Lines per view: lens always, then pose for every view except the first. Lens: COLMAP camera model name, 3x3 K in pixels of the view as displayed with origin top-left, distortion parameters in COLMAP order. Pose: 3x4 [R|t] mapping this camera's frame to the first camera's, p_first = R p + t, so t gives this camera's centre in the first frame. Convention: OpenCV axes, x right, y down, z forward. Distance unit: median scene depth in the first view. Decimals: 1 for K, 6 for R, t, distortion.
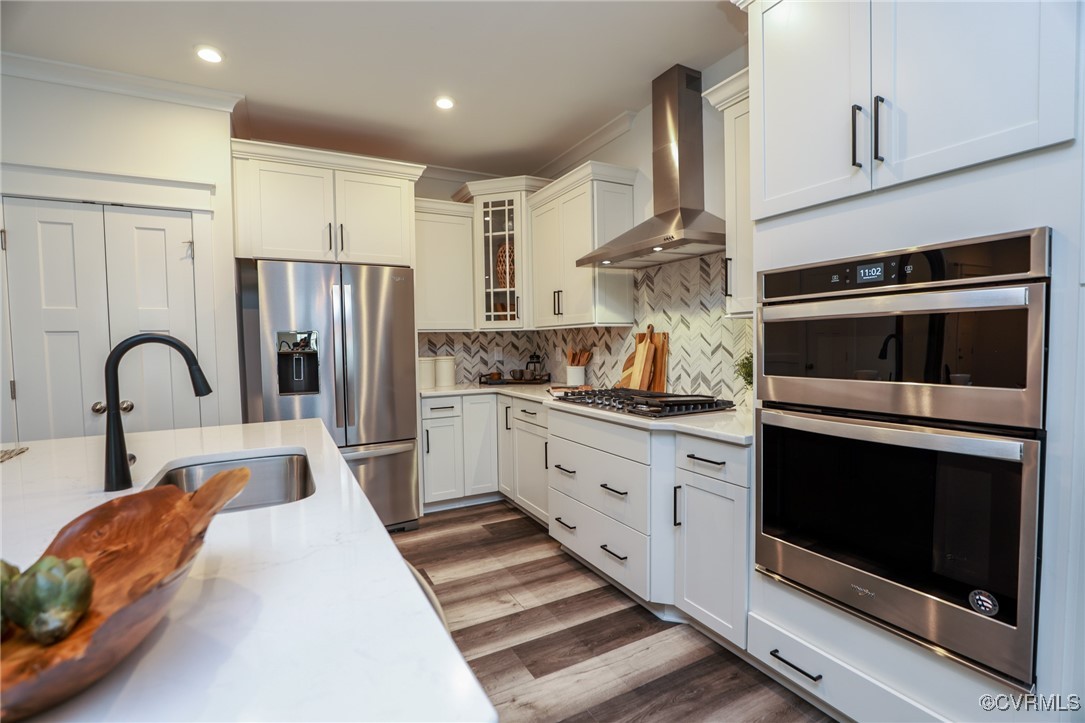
lens RADIAL K [[497.2, 0, 542.5], [0, 497.2, 361.5], [0, 0, 1]] dist [-0.024405, 0.000583]
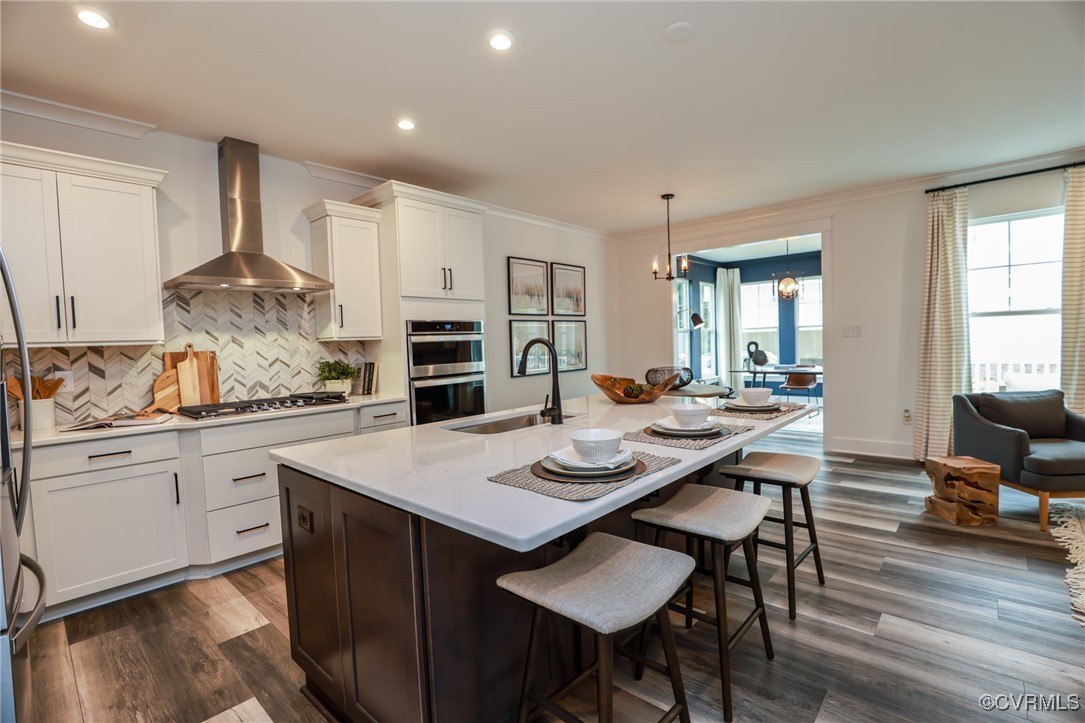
lens RADIAL K [[497.2, 0, 542.5], [0, 497.2, 361.5], [0, 0, 1]] dist [-0.024405, 0.000583]
pose [[-0.344608, -0.002823, 0.938742, -1.110044], [0.081677, 0.996113, 0.032979, -0.011325], [-0.935187, 0.088039, -0.343038, 0.723521]]
